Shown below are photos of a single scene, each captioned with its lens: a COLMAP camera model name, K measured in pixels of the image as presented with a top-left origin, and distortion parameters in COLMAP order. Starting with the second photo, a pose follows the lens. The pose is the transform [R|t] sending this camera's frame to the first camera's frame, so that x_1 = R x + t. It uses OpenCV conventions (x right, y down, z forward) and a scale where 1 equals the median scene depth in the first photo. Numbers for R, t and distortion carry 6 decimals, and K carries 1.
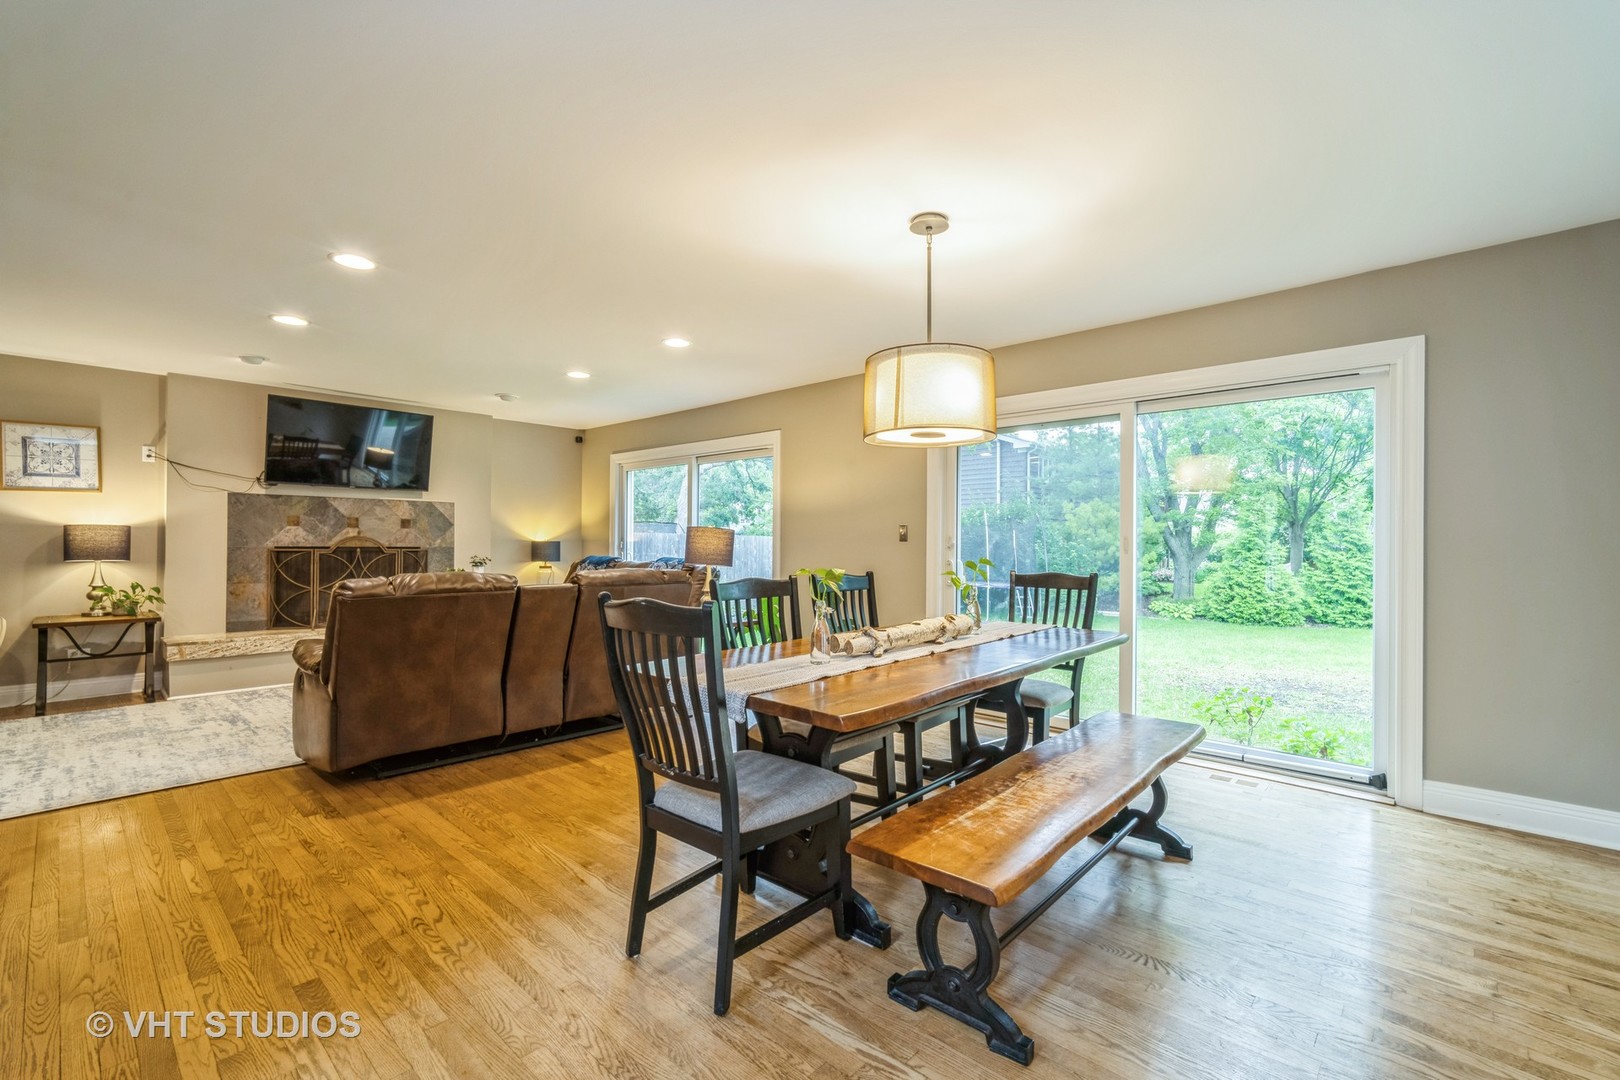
lens RADIAL K [[702.3, 0, 824.1], [0, 702.3, 542.4], [0, 0, 1]] dist [-0.005027, 0.002236]
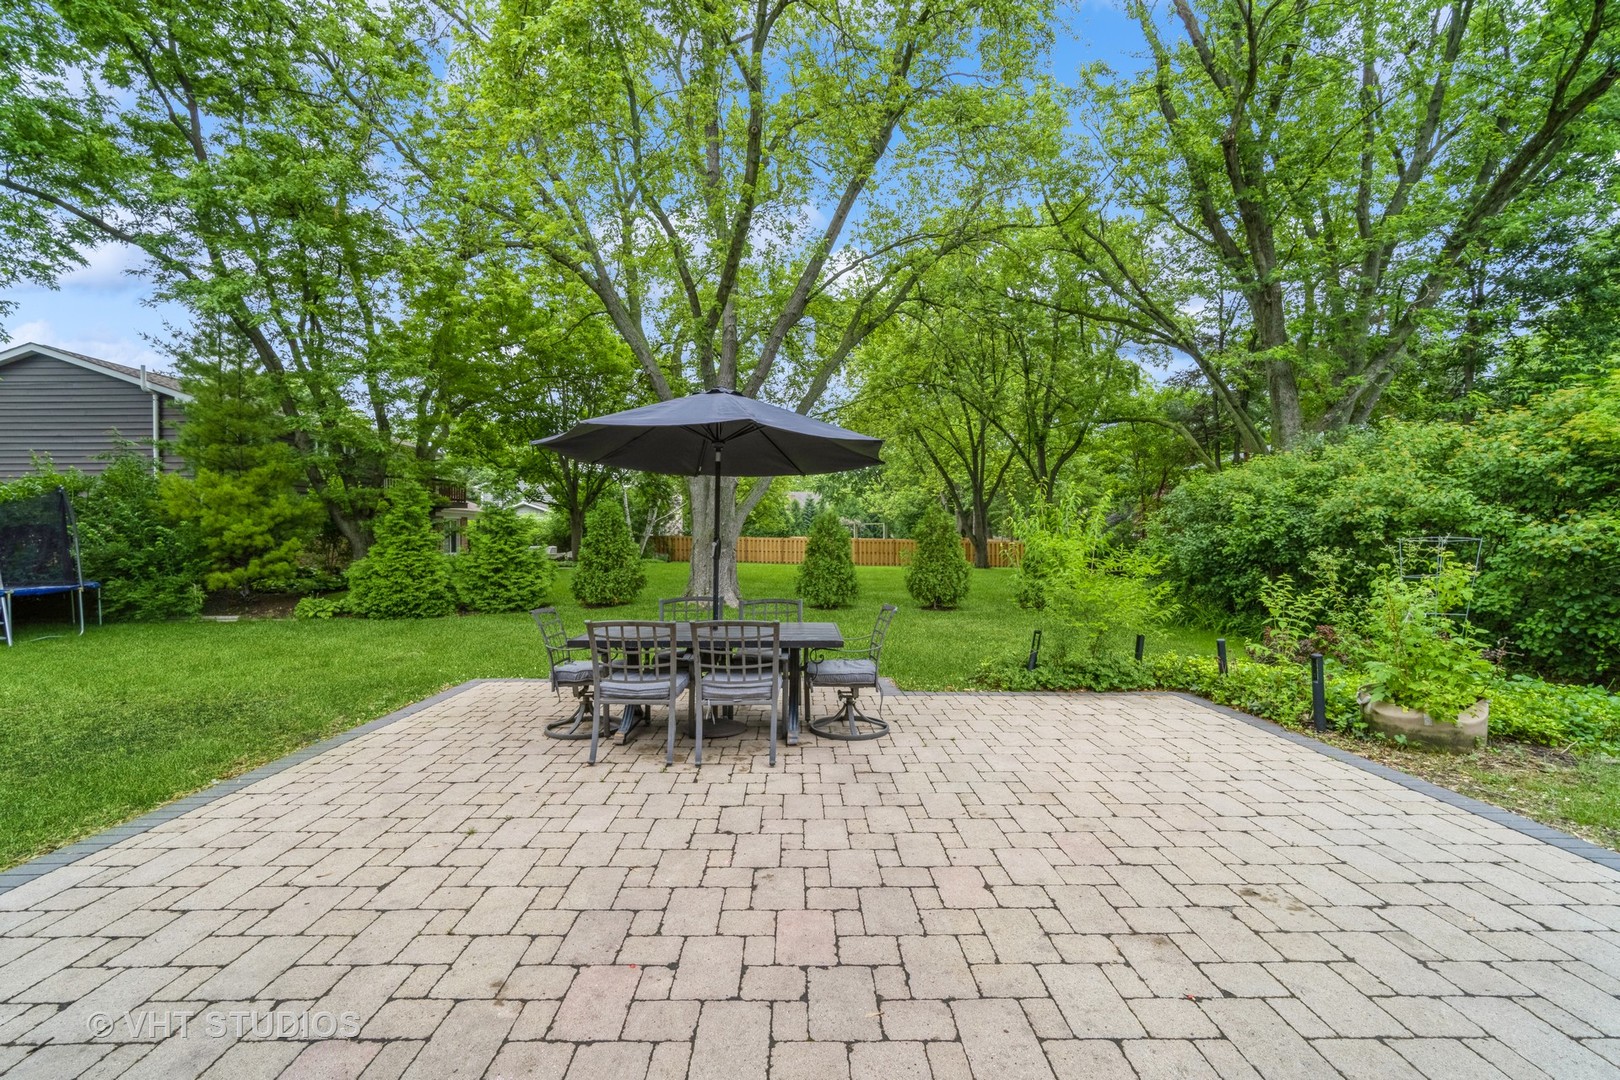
lens RADIAL K [[702.3, 0, 808.8], [0, 702.3, 537.3], [0, 0, 1]] dist [-0.005027, 0.002236]
pose [[0.732346, -0.013801, 0.680793, 1.316550], [0.009569, 0.999904, 0.009977, 0.038633], [-0.680866, -0.000792, 0.732408, 0.021149]]
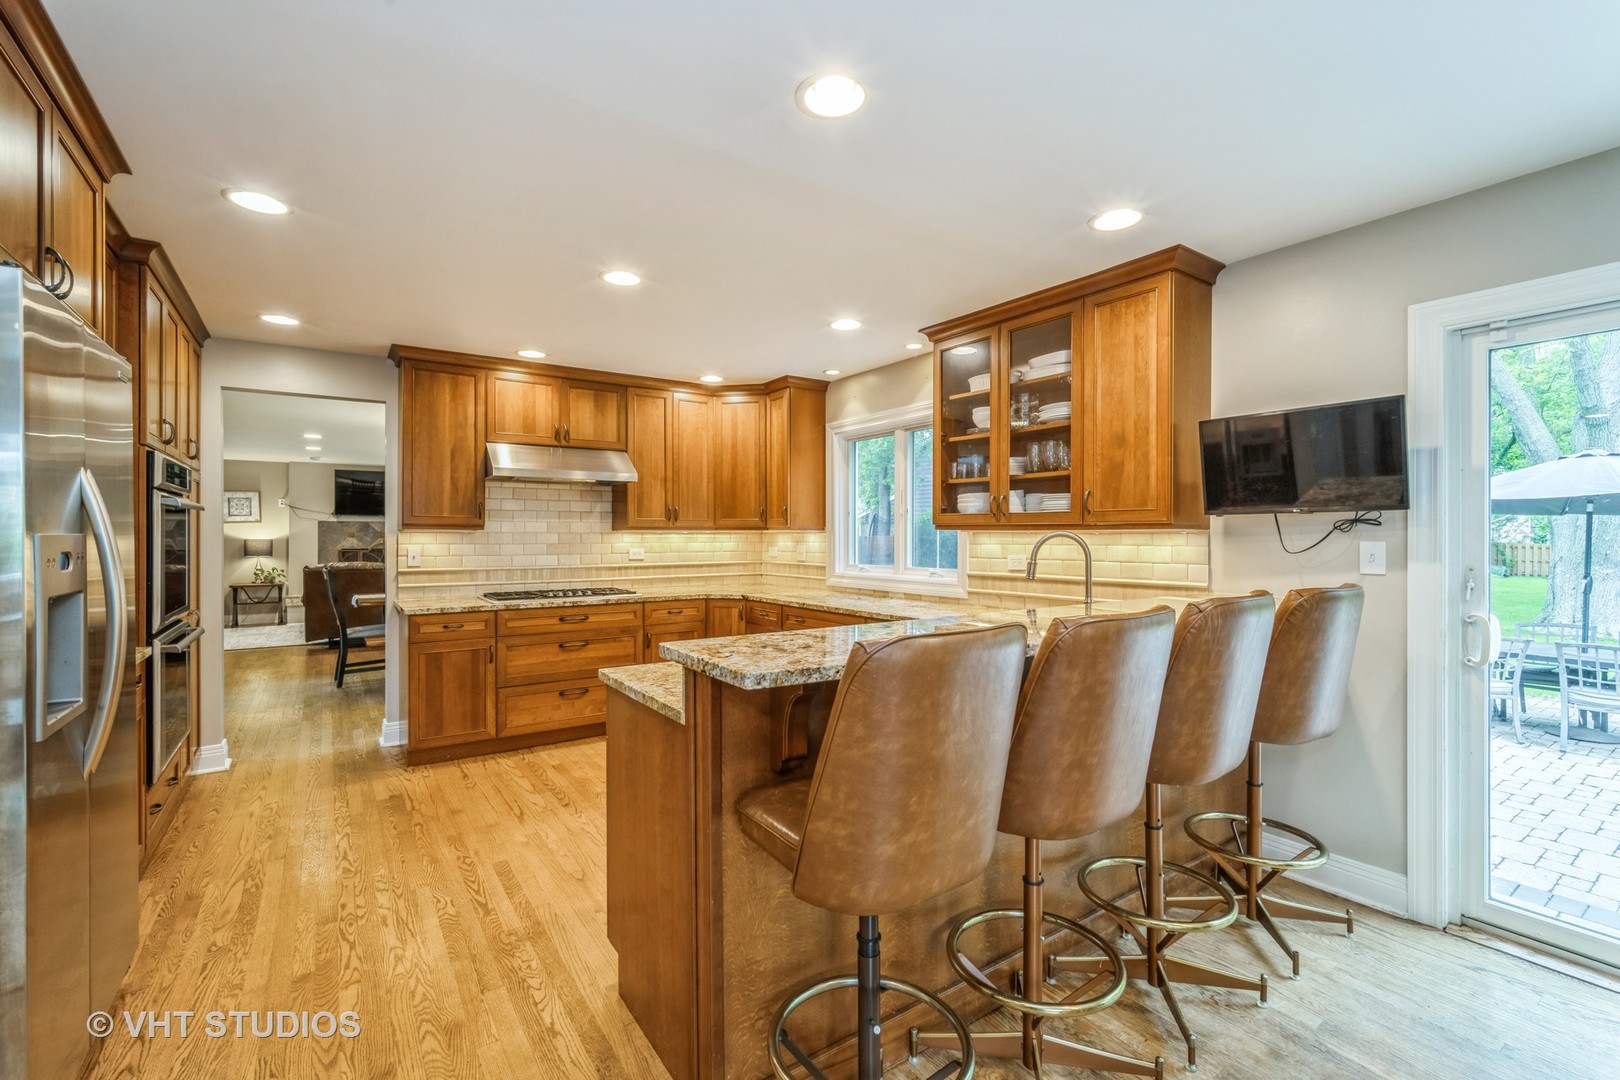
lens RADIAL K [[702.3, 0, 812.0], [0, 702.3, 537.9], [0, 0, 1]] dist [-0.005027, 0.002236]
pose [[0.975436, -0.004675, -0.220235, 0.897624], [0.005708, 0.999975, 0.004055, -0.024800], [0.220211, -0.005212, 0.975438, -0.580180]]
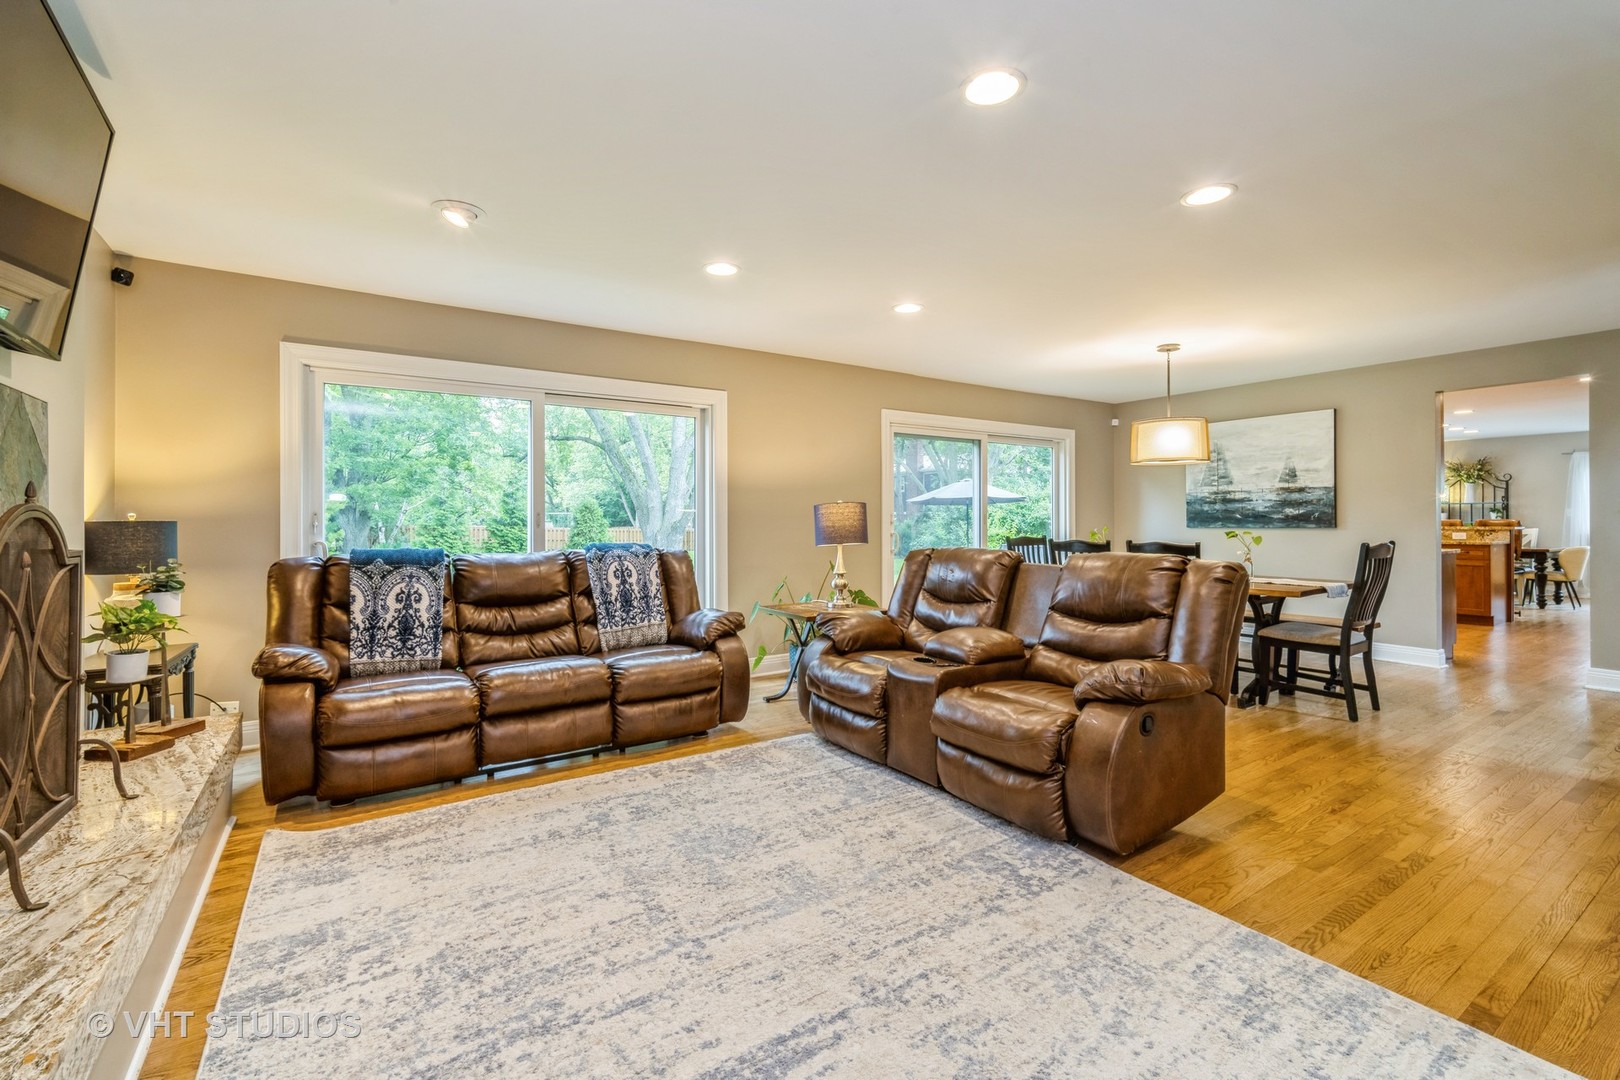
lens RADIAL K [[702.3, 0, 802.0], [0, 702.3, 518.6], [0, 0, 1]] dist [-0.005027, 0.002236]
pose [[0.241821, -0.001448, 0.970320, -0.927677], [0.002966, 0.999995, 0.000753, -0.003380], [-0.970316, 0.002696, 0.241824, 0.725059]]
